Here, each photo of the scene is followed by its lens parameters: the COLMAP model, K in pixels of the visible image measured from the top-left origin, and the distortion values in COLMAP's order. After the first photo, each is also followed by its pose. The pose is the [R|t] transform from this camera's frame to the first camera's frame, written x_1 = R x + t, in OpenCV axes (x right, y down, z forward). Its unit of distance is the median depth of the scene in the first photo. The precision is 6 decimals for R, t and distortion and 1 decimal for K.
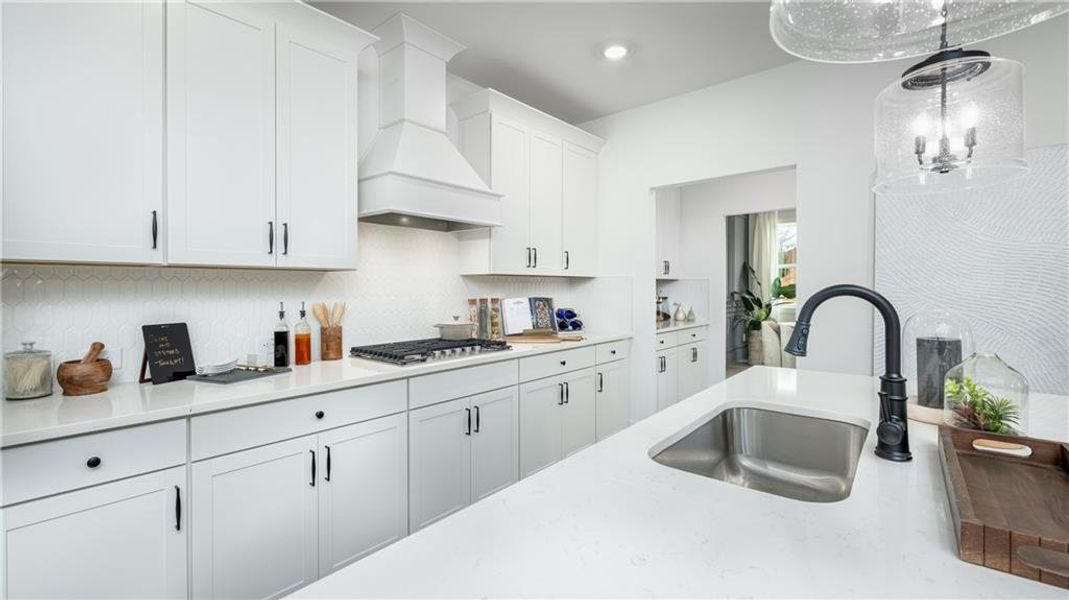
lens RADIAL K [[453.4, 0, 531.0], [0, 453.4, 293.2], [0, 0, 1]] dist [-0.000411, -0.000110]
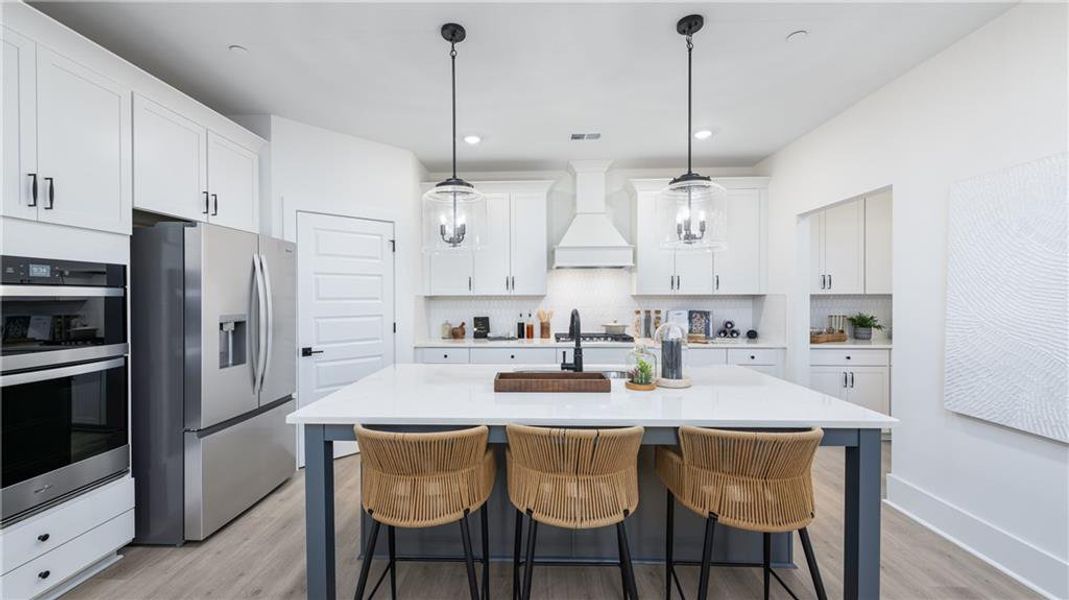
lens RADIAL K [[438.6, 0, 529.7], [0, 438.6, 309.6], [0, 0, 1]] dist [0.000241, -0.000052]
pose [[0.616509, 0.025358, -0.786939, 1.052950], [-0.007949, 0.999631, 0.025984, -0.033563], [0.787308, -0.009765, 0.616483, -0.276354]]
